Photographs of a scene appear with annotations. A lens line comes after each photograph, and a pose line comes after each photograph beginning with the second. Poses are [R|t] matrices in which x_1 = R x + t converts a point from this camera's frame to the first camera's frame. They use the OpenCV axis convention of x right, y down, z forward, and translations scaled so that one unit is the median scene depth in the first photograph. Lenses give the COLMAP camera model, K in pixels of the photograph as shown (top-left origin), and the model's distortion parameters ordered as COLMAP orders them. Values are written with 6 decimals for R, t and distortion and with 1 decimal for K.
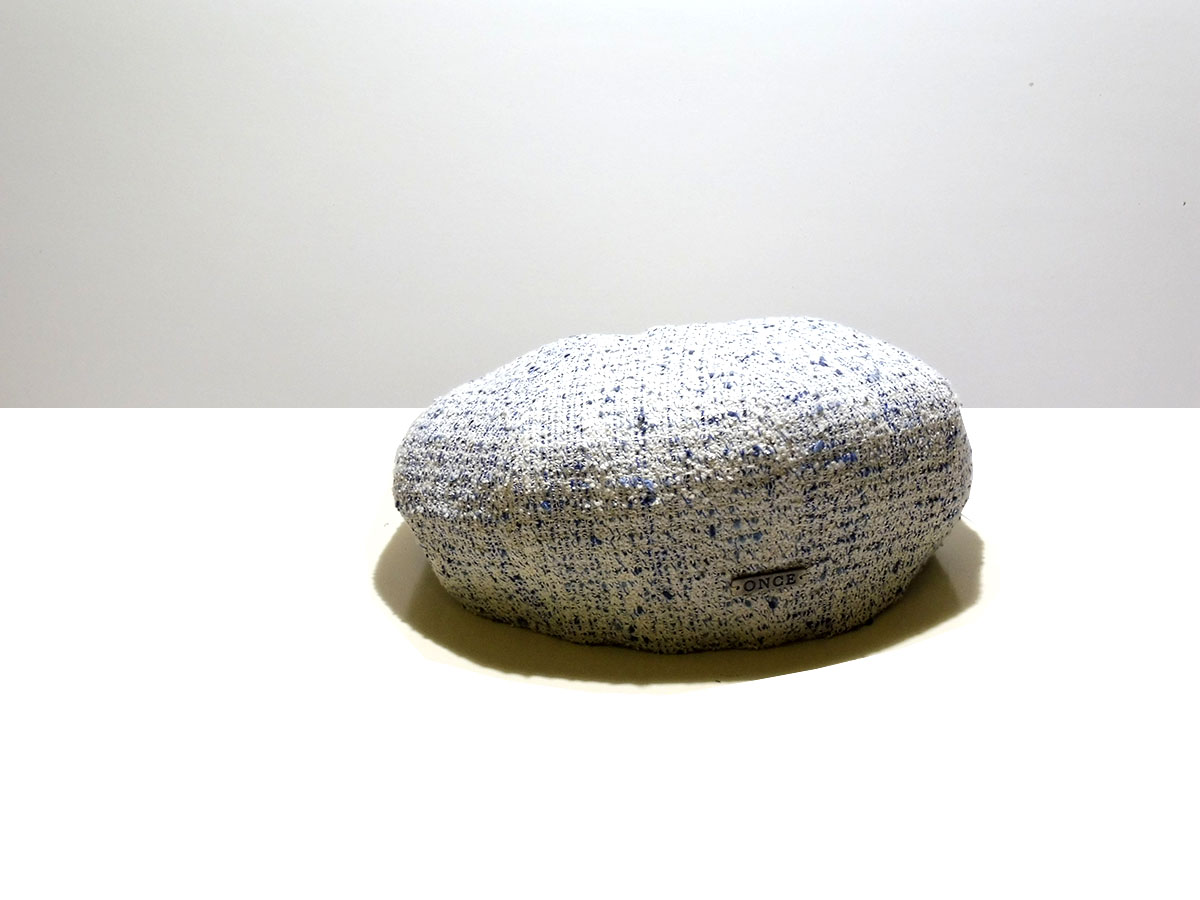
lens RADIAL K [[2117.1, 0, 600.0], [0, 2117.1, 450.0], [0, 0, 1]] dist [0.226665, -0.047756]
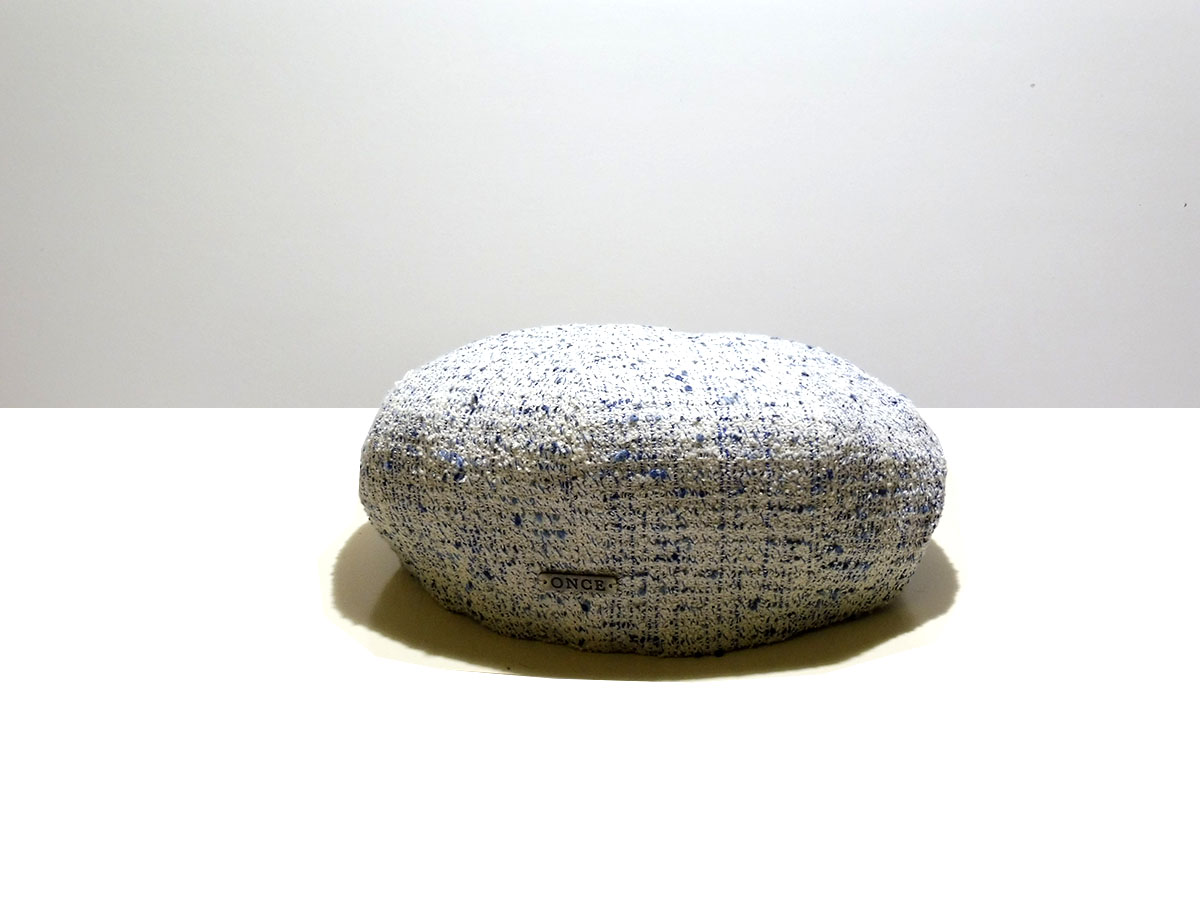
lens RADIAL K [[2117.1, 0, 600.0], [0, 2117.1, 450.0], [0, 0, 1]] dist [0.226665, -0.047756]
pose [[0.836251, 0.171552, -0.520821, 0.603946], [-0.175875, 0.983534, 0.041571, -0.043206], [0.519377, 0.056836, 0.852653, 0.155039]]
